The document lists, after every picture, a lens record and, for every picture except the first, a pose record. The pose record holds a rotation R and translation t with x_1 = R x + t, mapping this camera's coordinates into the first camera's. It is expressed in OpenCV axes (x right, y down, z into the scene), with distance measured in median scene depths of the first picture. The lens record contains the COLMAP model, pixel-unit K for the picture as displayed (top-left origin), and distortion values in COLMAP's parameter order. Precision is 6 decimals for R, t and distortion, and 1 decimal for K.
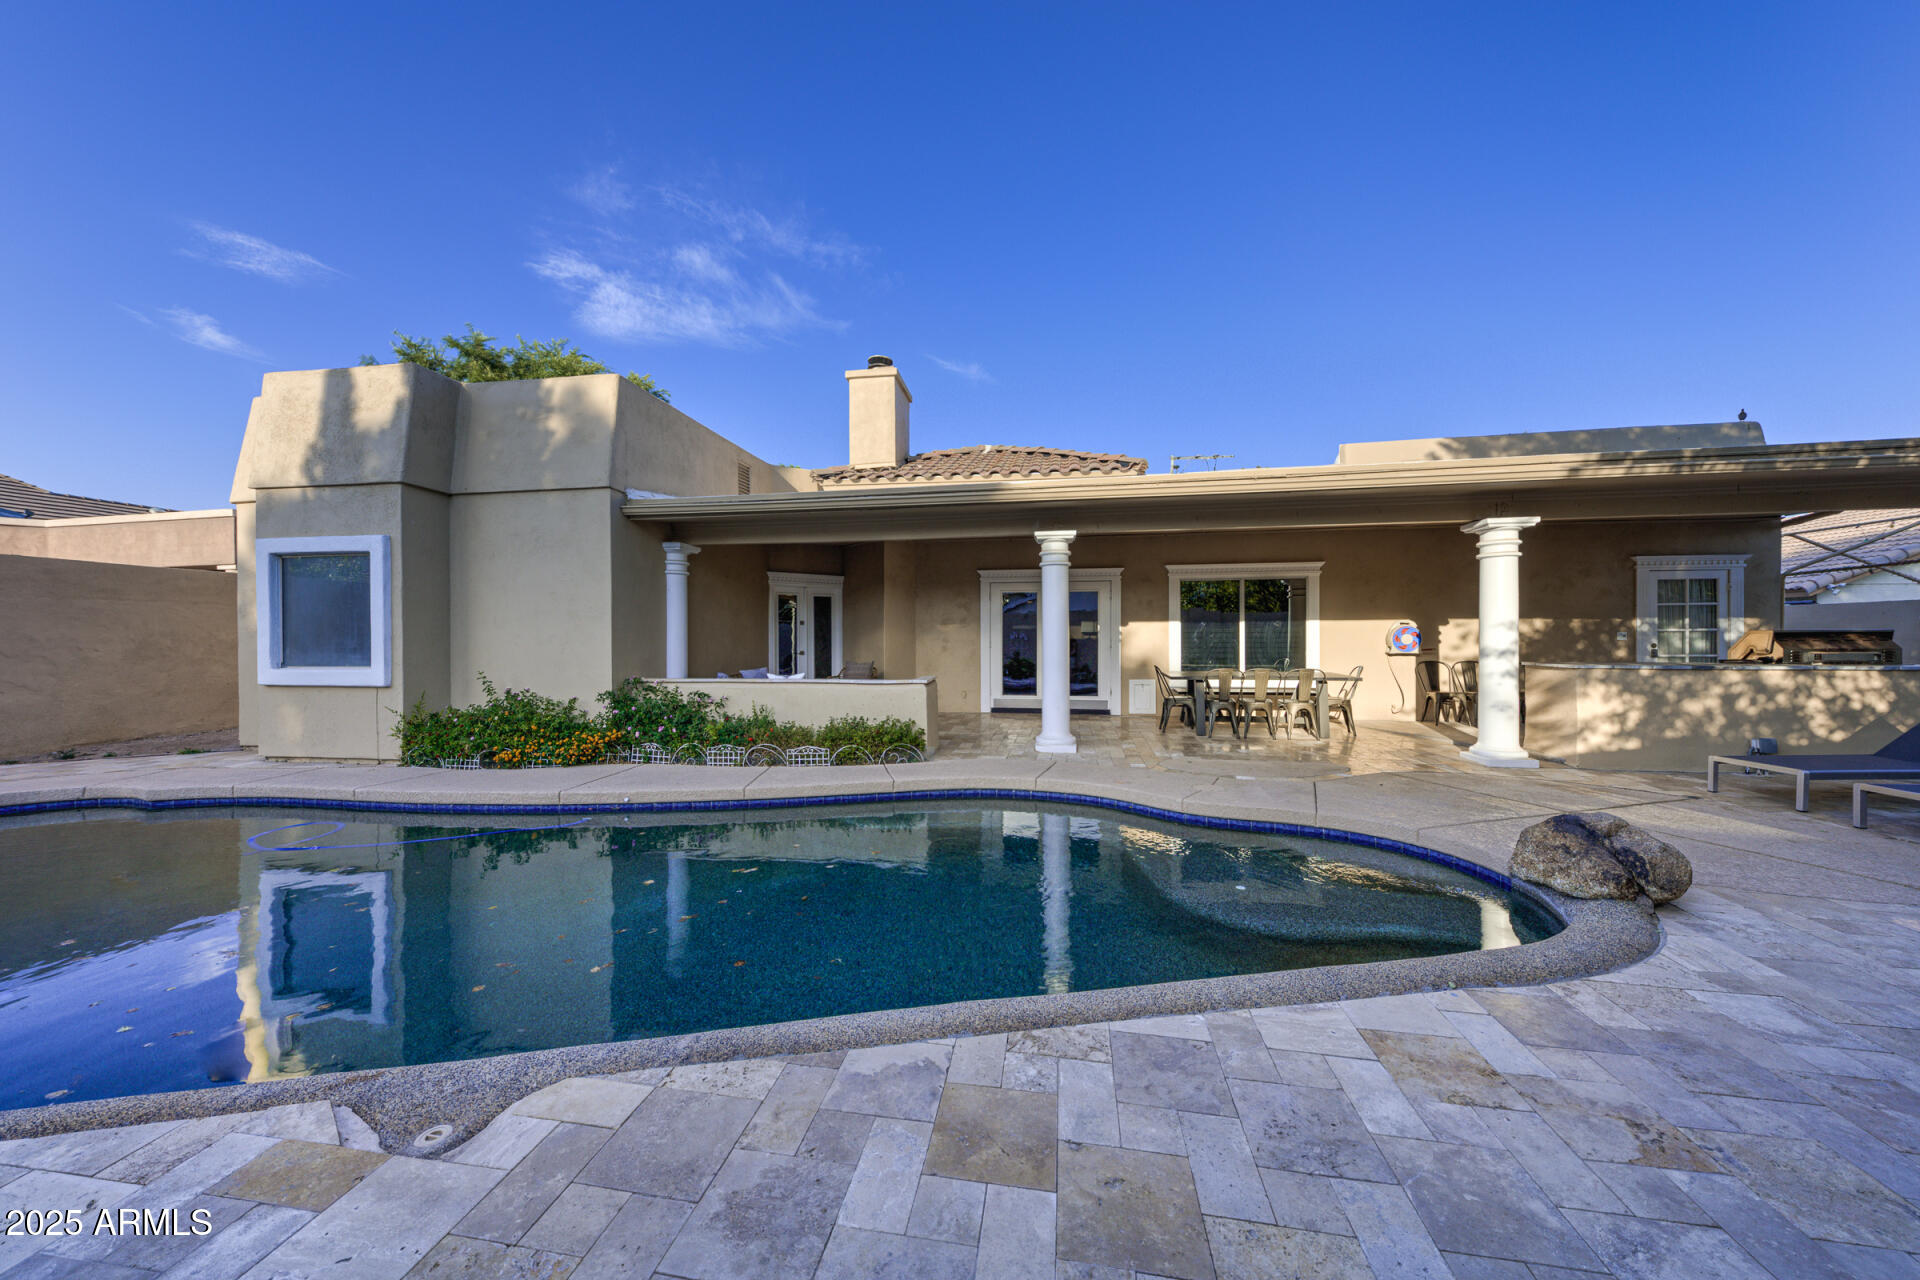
lens RADIAL K [[662.1, 0, 960.6], [0, 662.1, 644.7], [0, 0, 1]] dist [0.001048, -0.000228]
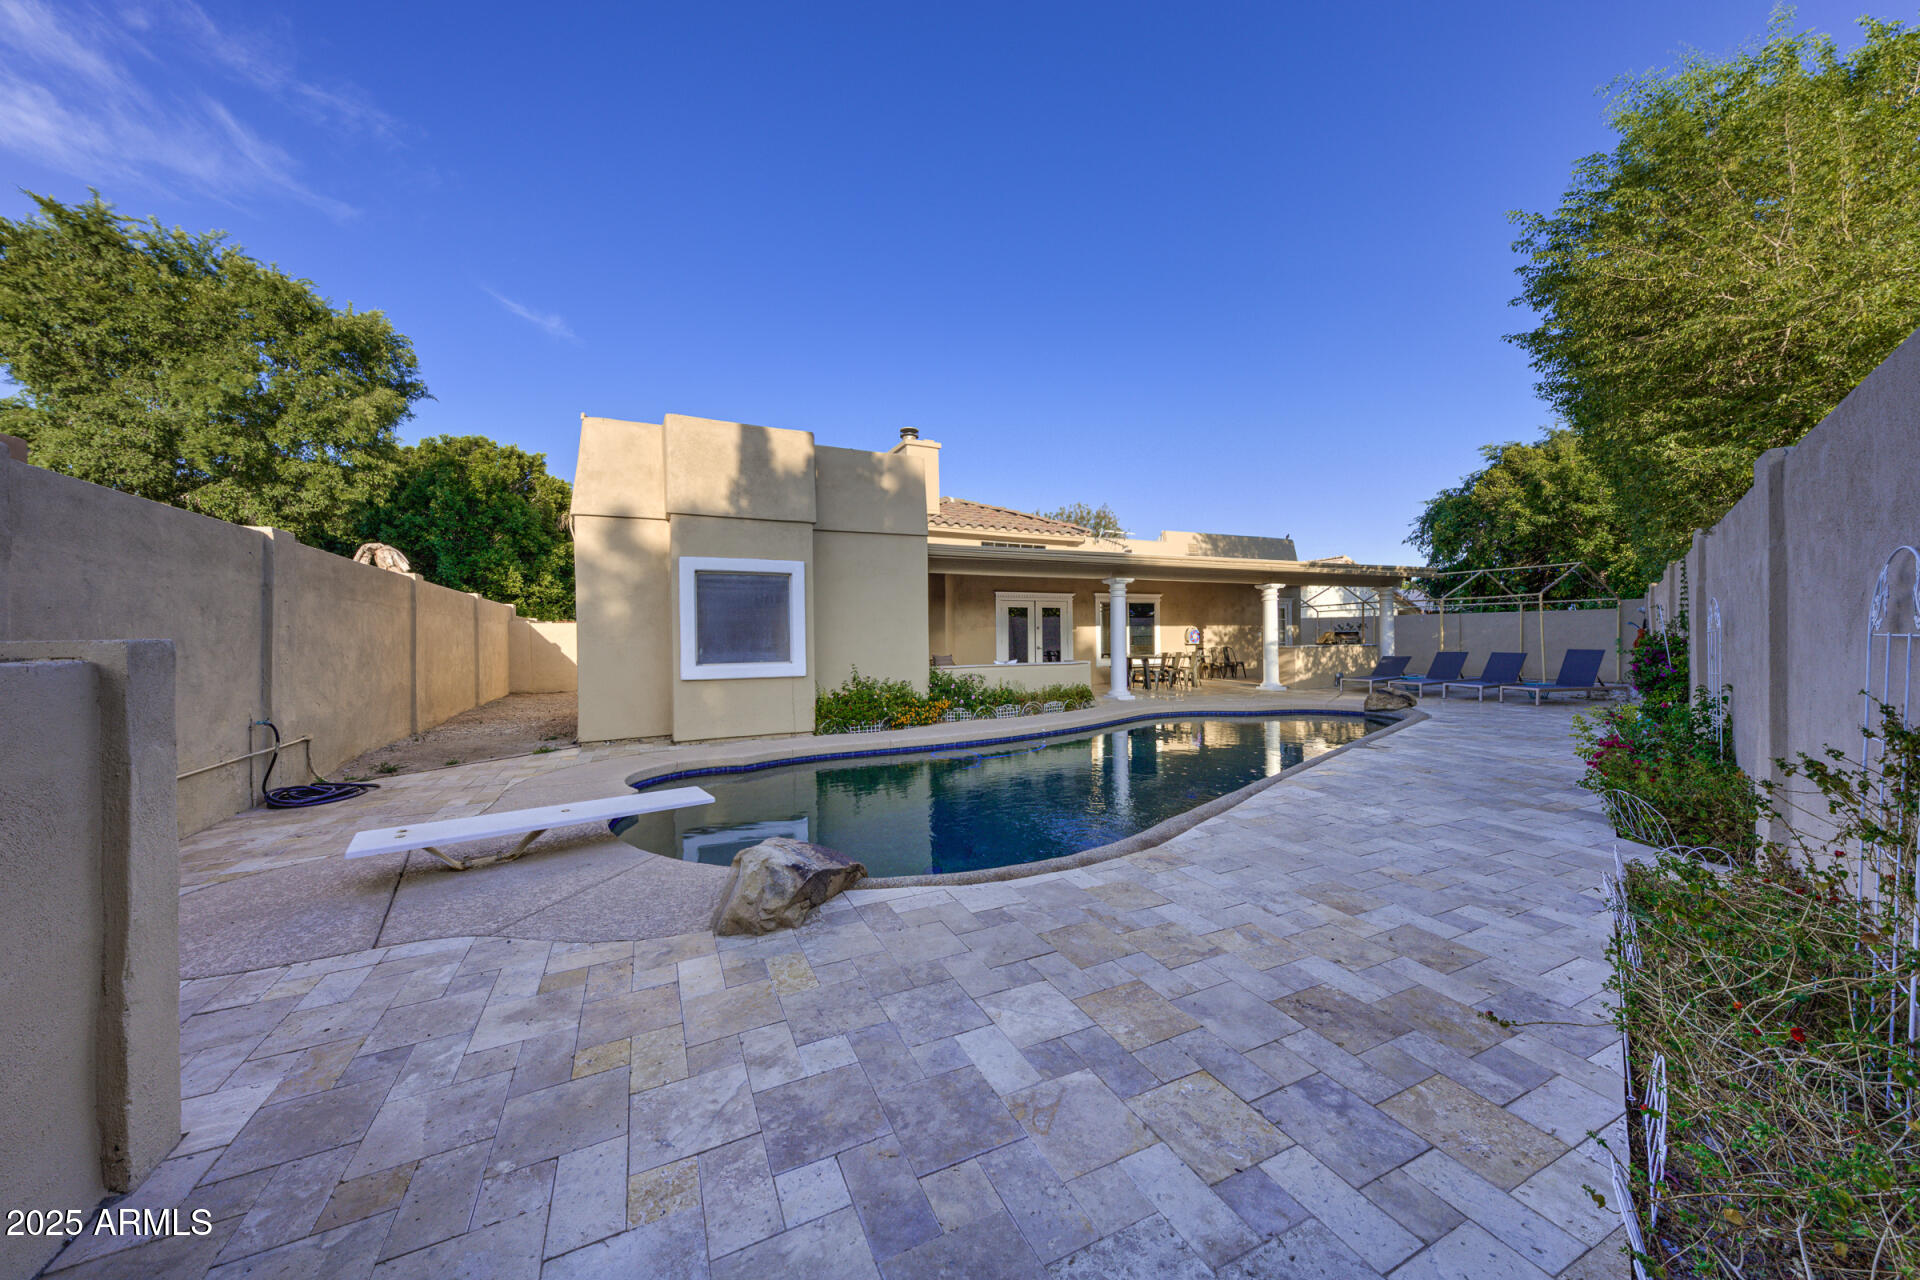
lens RADIAL K [[673.6, 0, 987.7], [0, 673.6, 638.2], [0, 0, 1]] dist [0.001072, -0.000084]
pose [[0.793257, -0.007569, 0.608839, -0.997885], [0.014160, 0.999882, -0.006020, 0.000323], [-0.608722, 0.013397, 0.793271, -0.186449]]
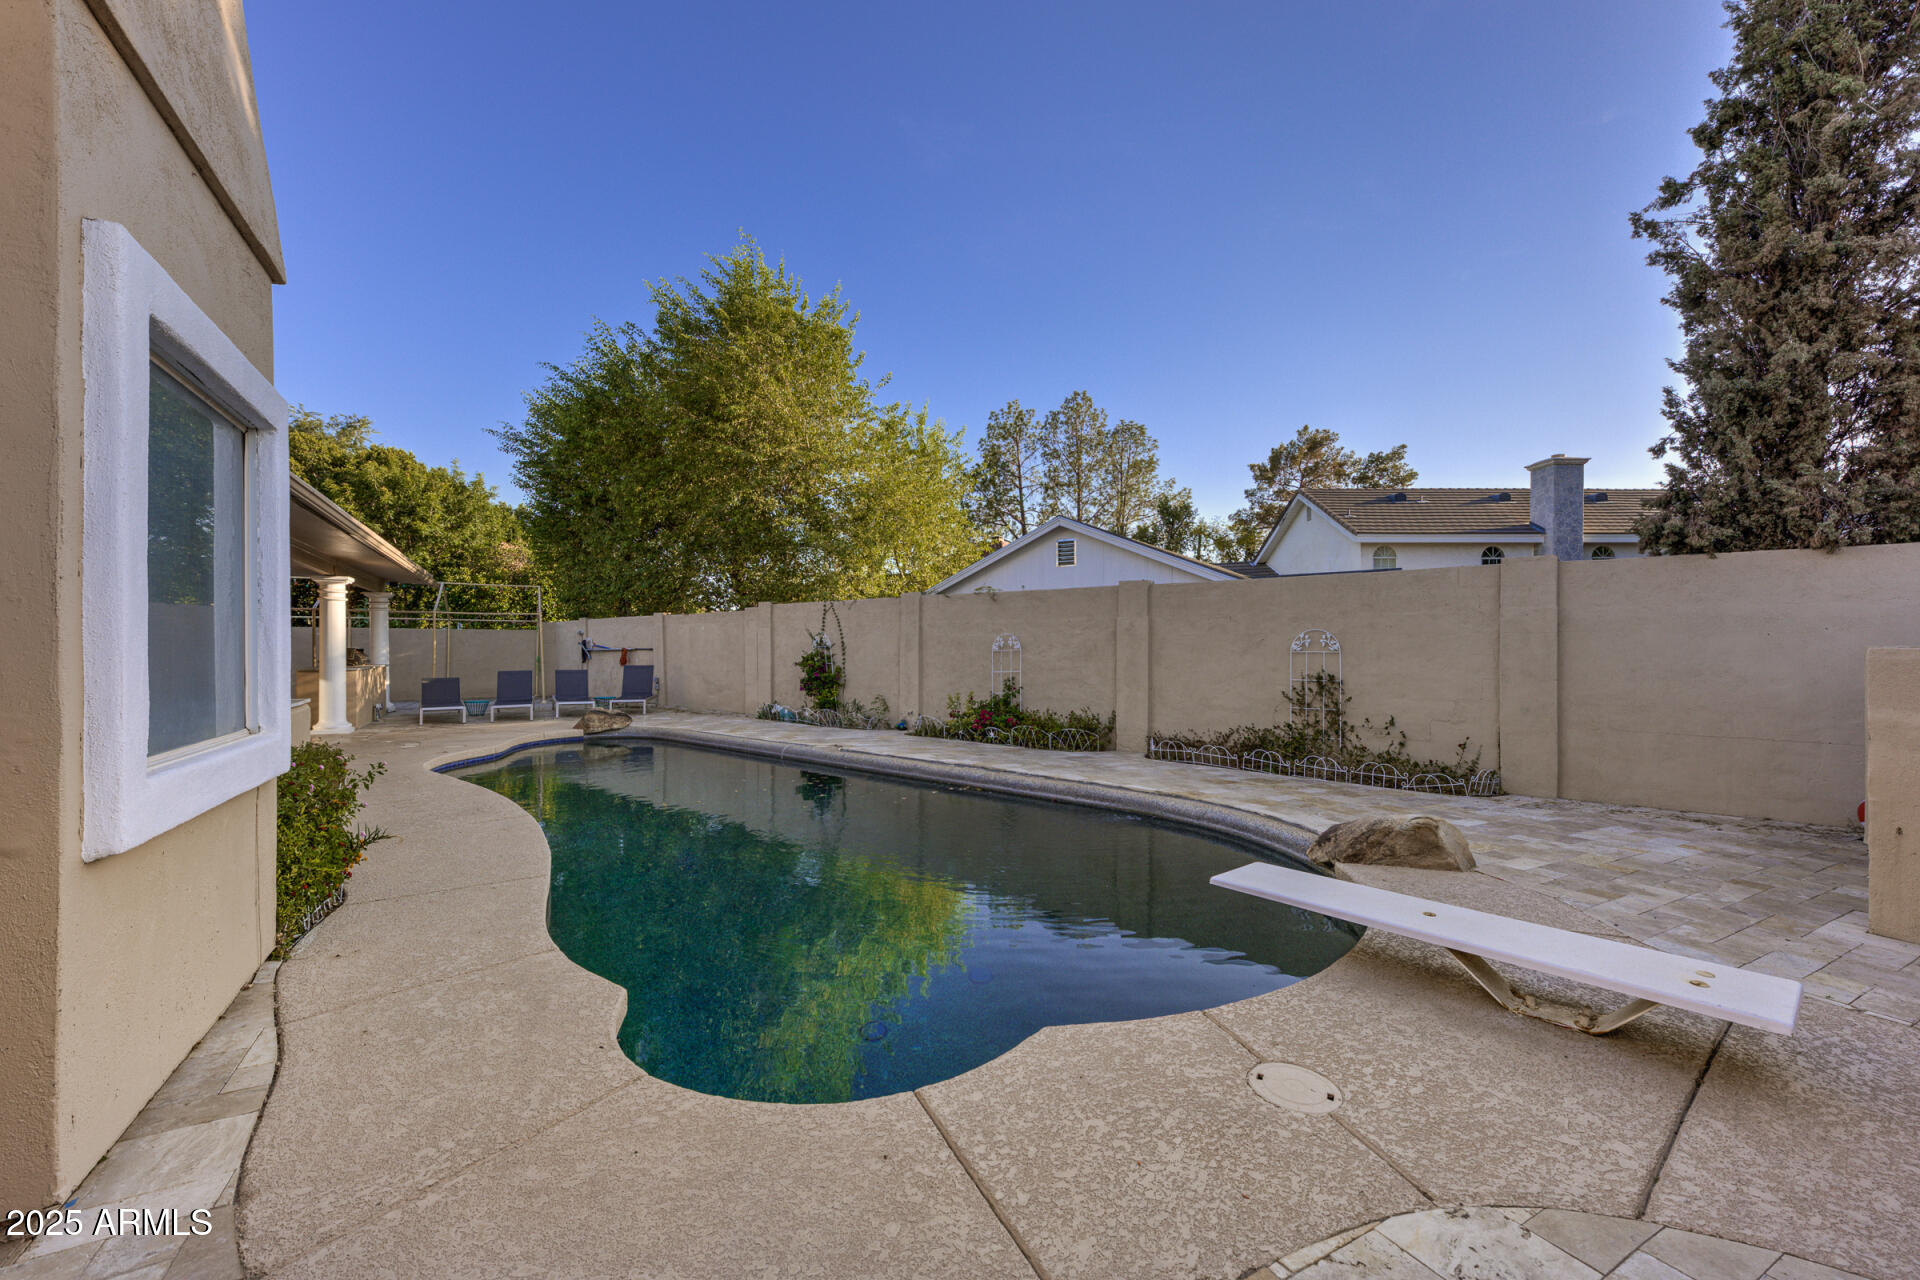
lens RADIAL K [[760.9, 0, 953.4], [0, 760.9, 645.1], [0, 0, 1]] dist [0.000623, -0.000065]
pose [[-0.635472, 0.007849, 0.772084, -1.071478], [0.010758, 0.999941, -0.001311, -0.005752], [-0.772049, 0.007473, -0.635519, 0.725196]]
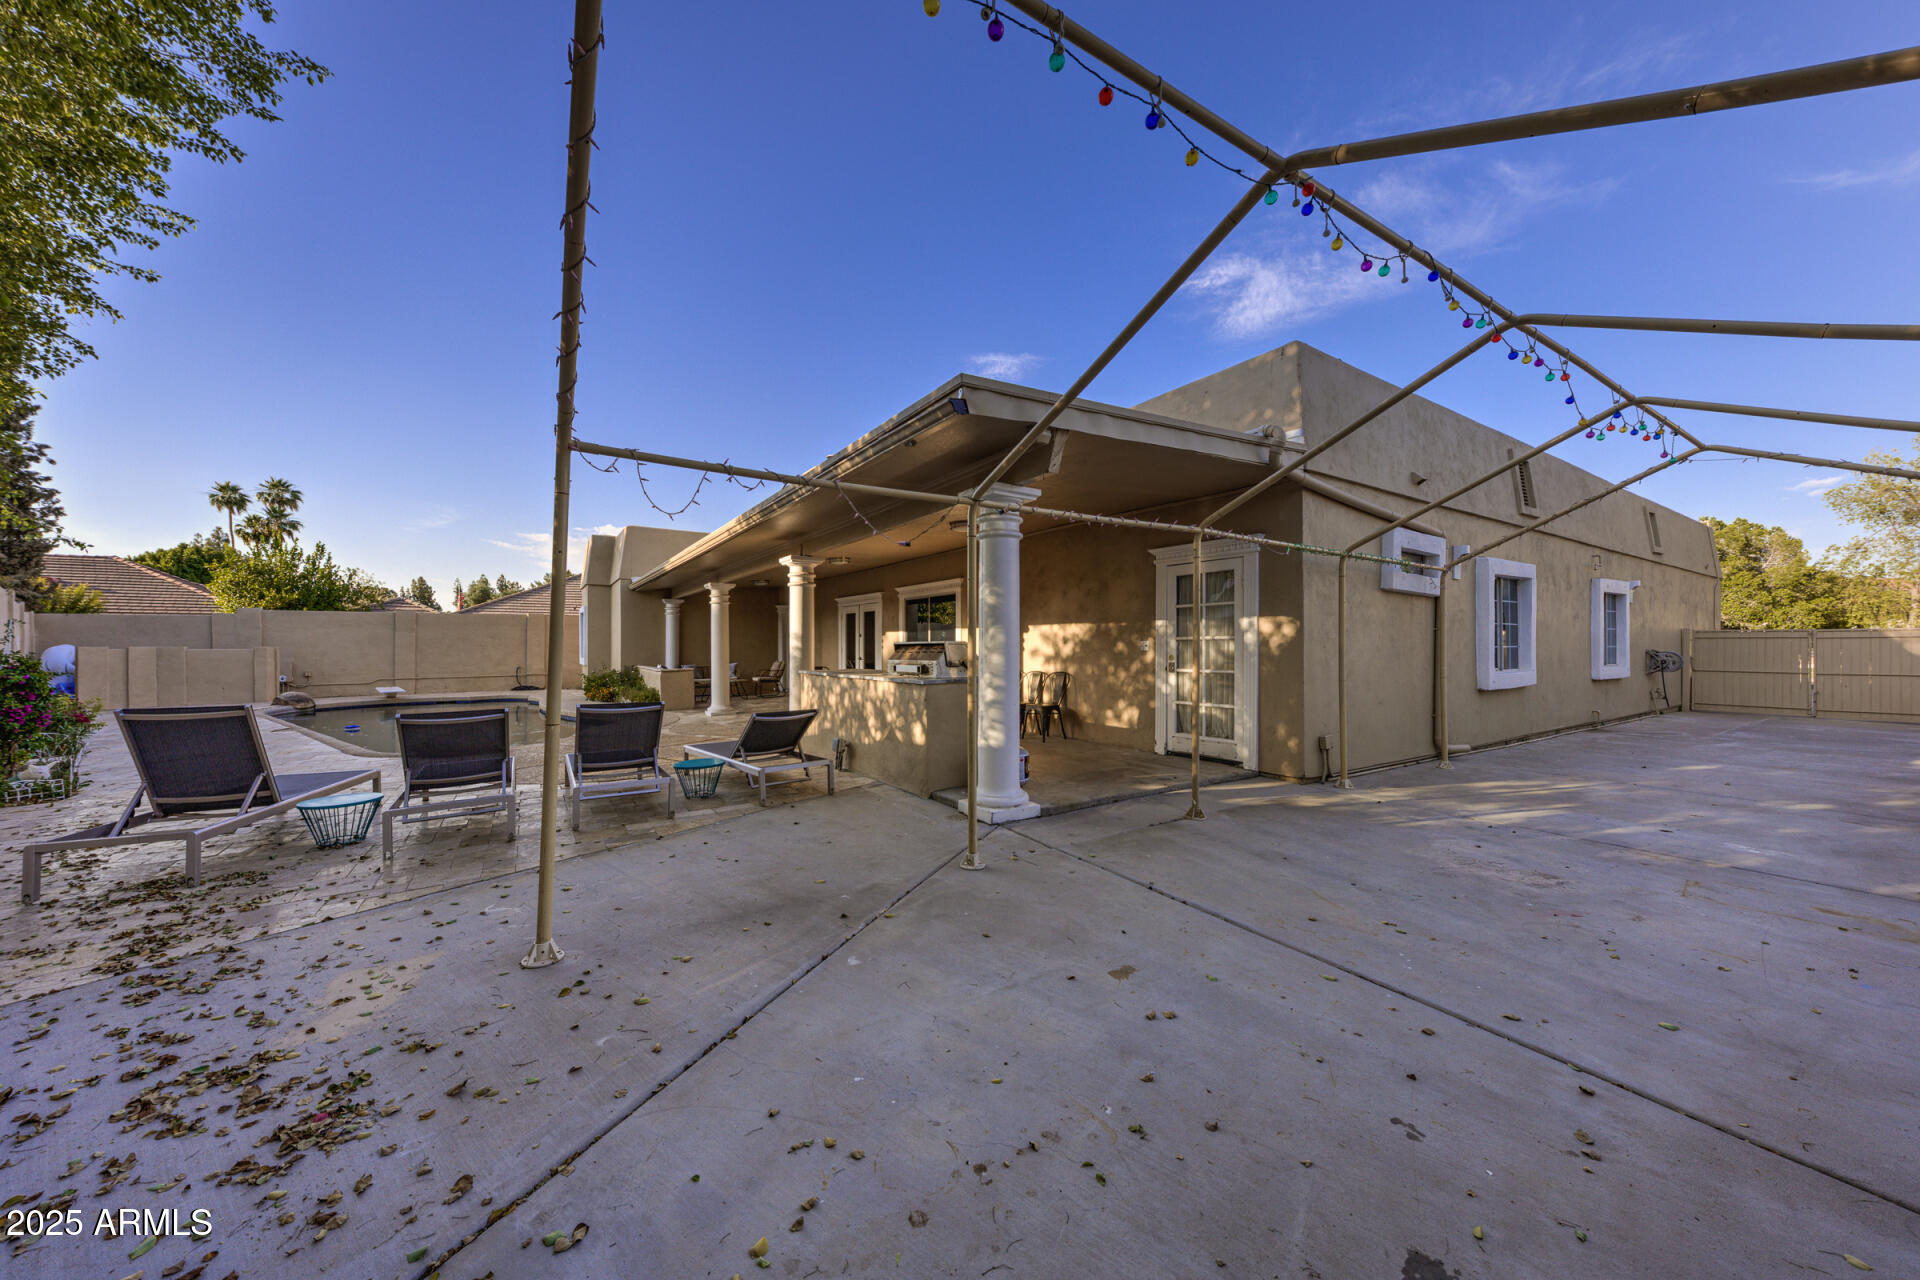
lens RADIAL K [[662.1, 0, 960.6], [0, 662.1, 644.7], [0, 0, 1]] dist [0.001048, -0.000228]
pose [[0.679094, -0.000463, -0.734051, 1.429035], [-0.004872, 0.999975, -0.005137, -0.004568], [0.734035, 0.007065, 0.679075, 0.234423]]
